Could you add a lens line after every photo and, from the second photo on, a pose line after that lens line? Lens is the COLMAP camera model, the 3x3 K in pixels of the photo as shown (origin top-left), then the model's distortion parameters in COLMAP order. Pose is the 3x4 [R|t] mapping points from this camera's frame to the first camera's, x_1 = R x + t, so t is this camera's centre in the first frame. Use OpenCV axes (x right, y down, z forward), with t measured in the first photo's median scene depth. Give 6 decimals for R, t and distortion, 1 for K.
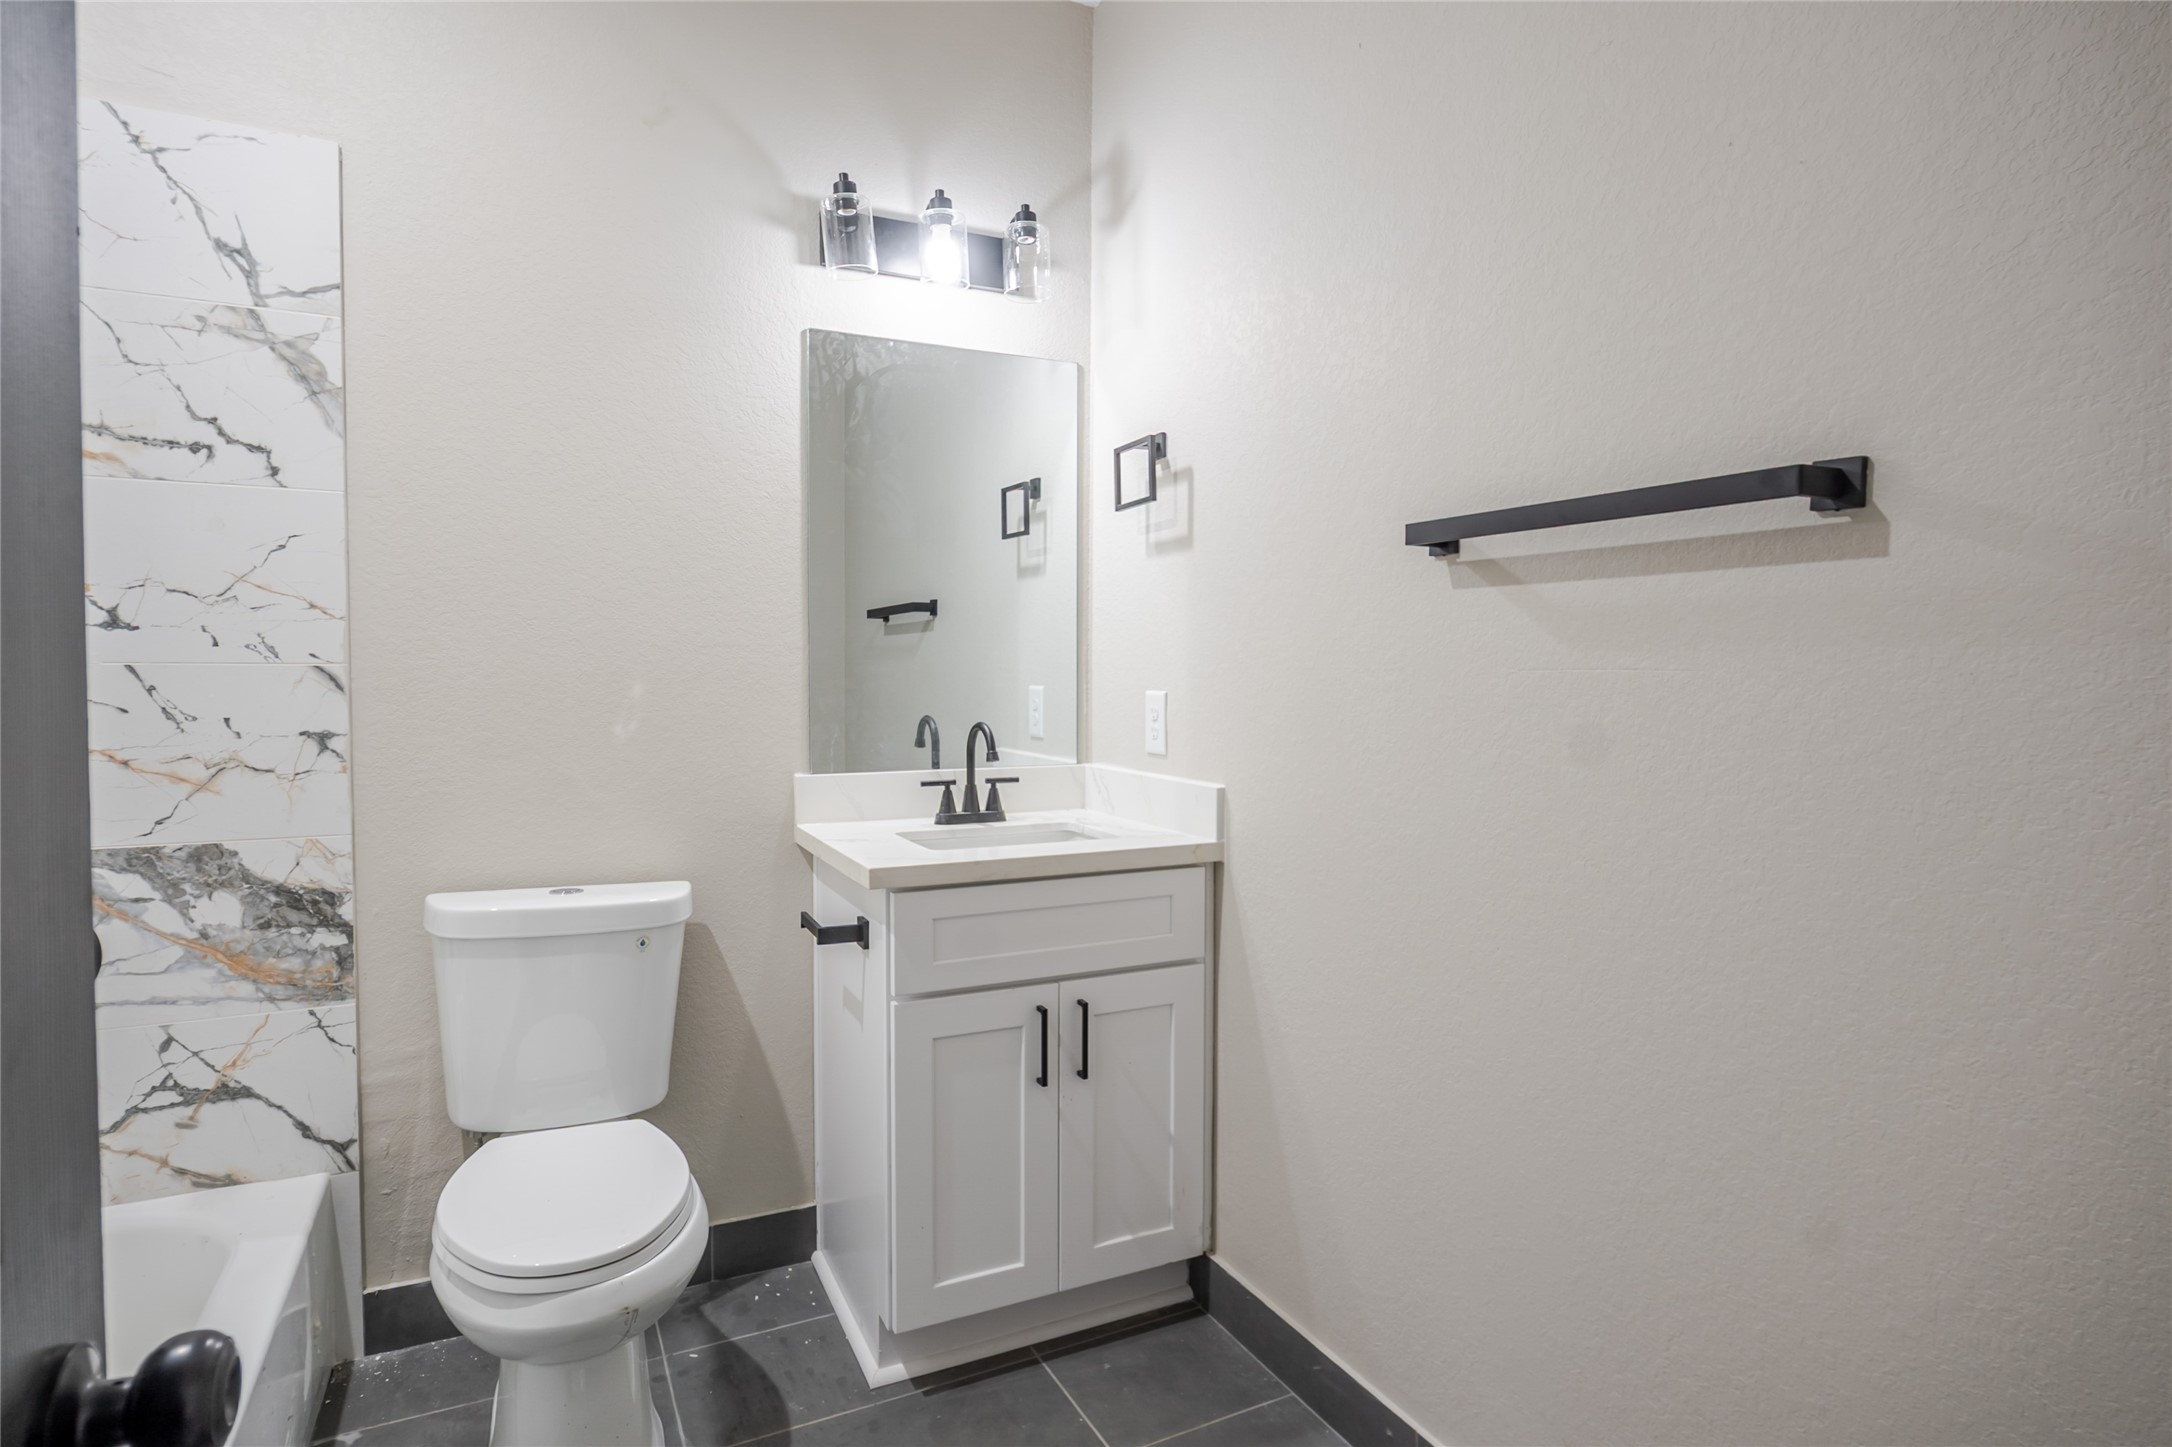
lens RADIAL K [[1171.8, 0, 1103.3], [0, 1171.8, 726.0], [0, 0, 1]] dist [-0.008548, 0.001497]
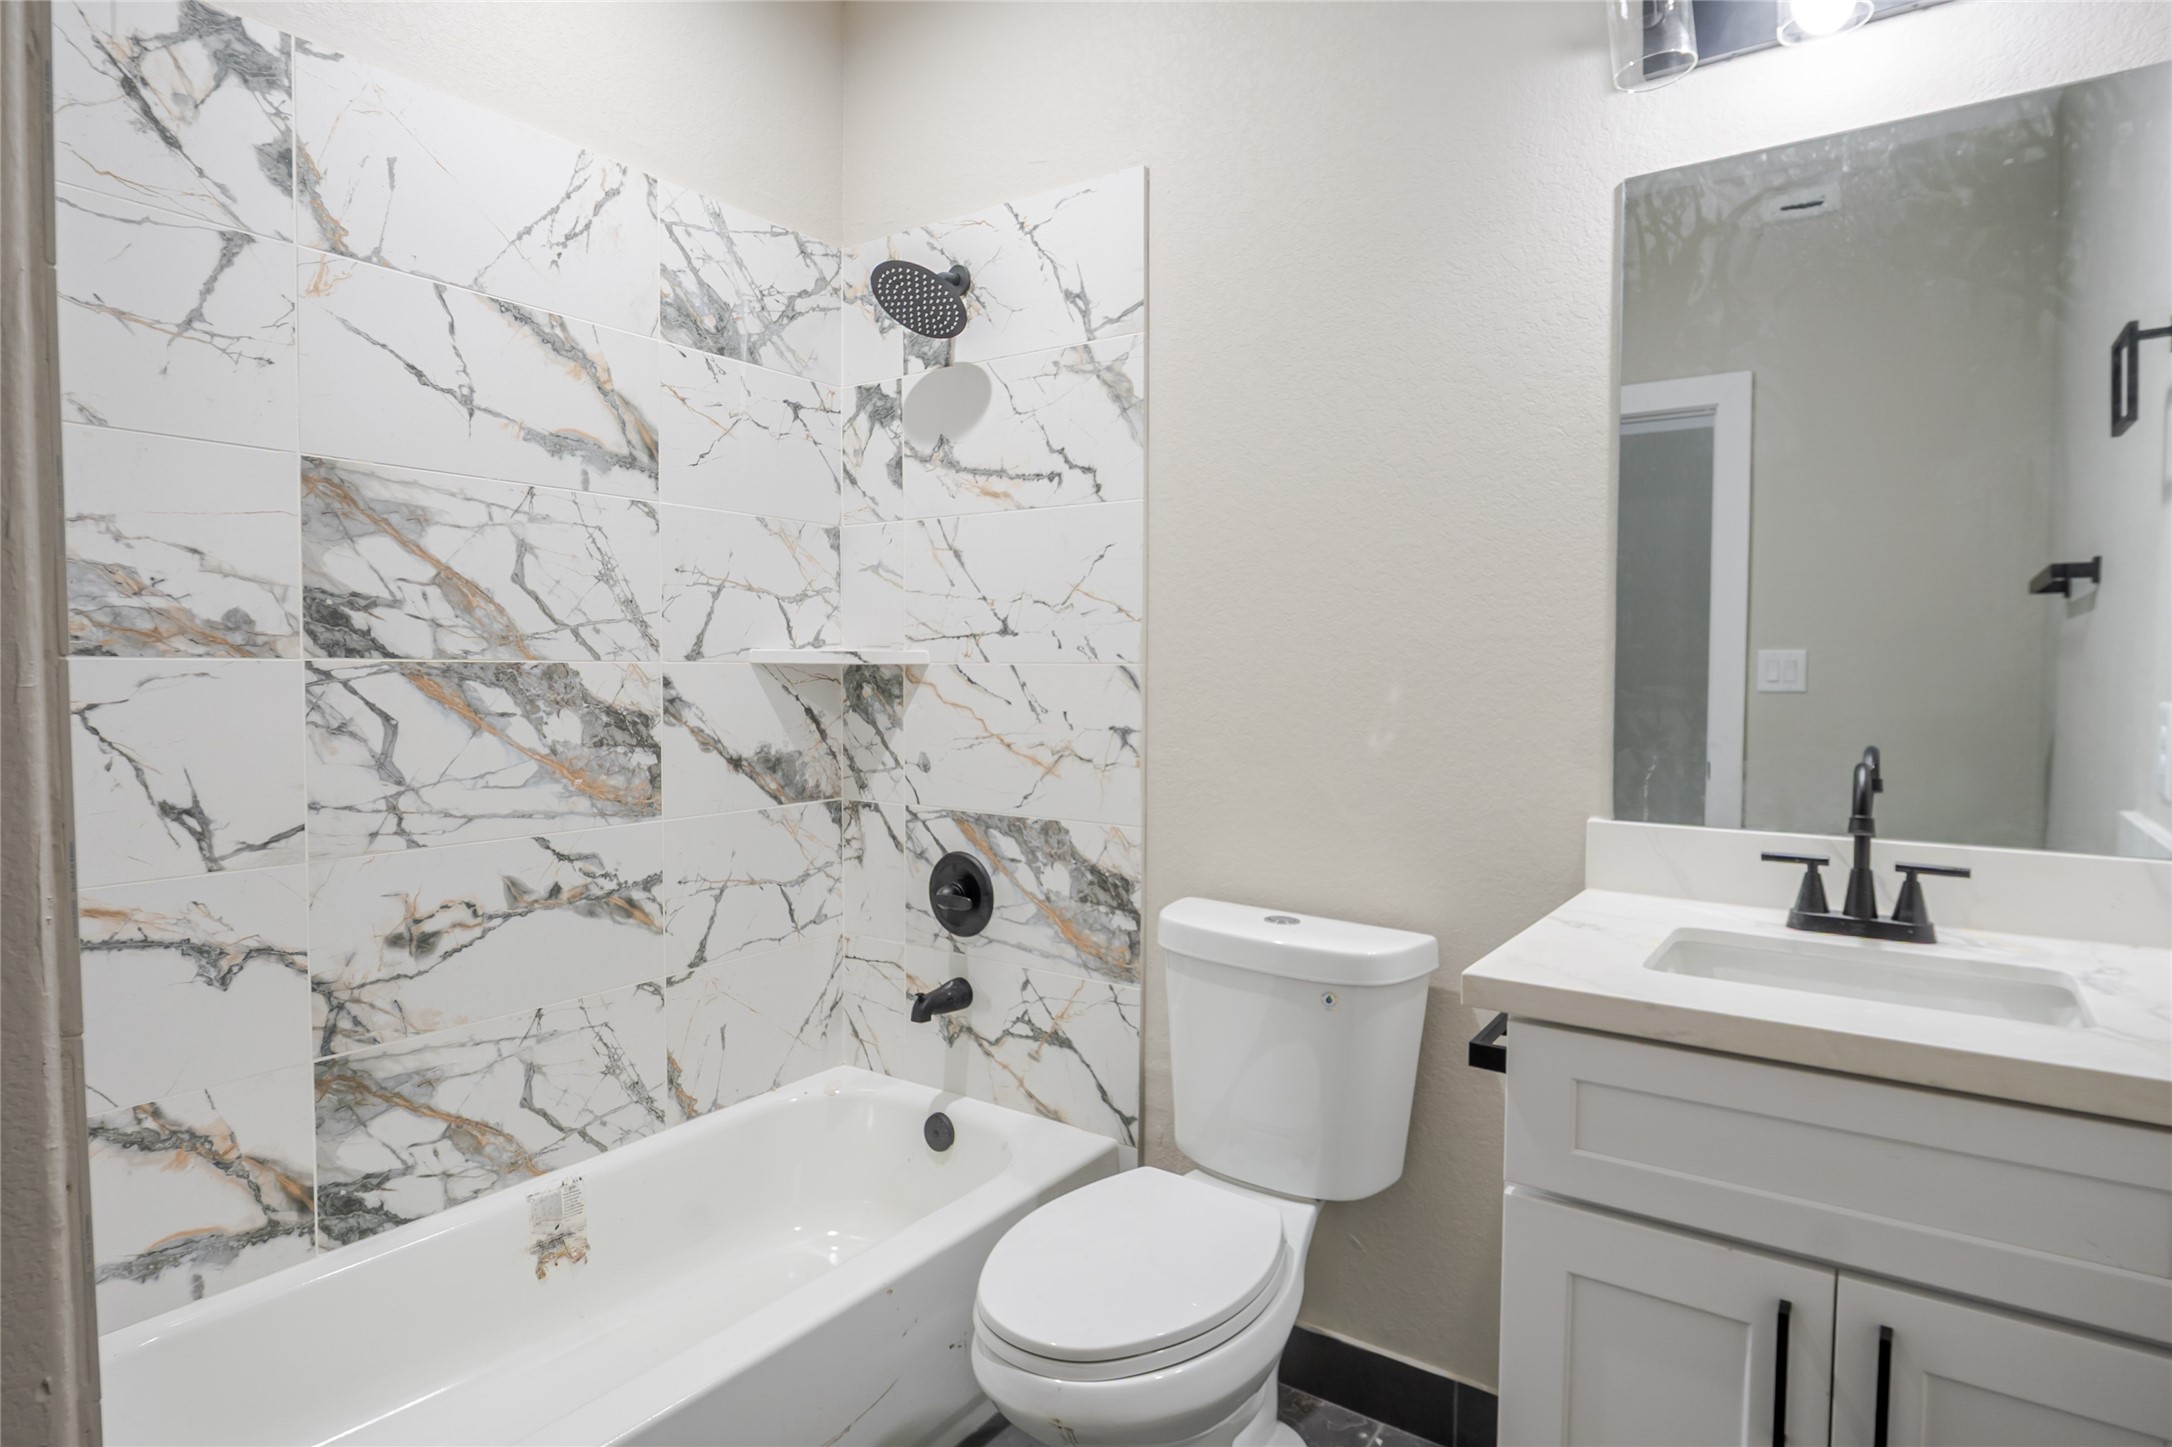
lens RADIAL K [[1171.8, 0, 1091.2], [0, 1171.8, 716.7], [0, 0, 1]] dist [-0.008548, 0.001497]
pose [[0.472934, 0.037572, -0.880297, 0.259856], [-0.044528, 0.998833, 0.018708, -0.023796], [0.879972, 0.030350, 0.474055, 0.472543]]
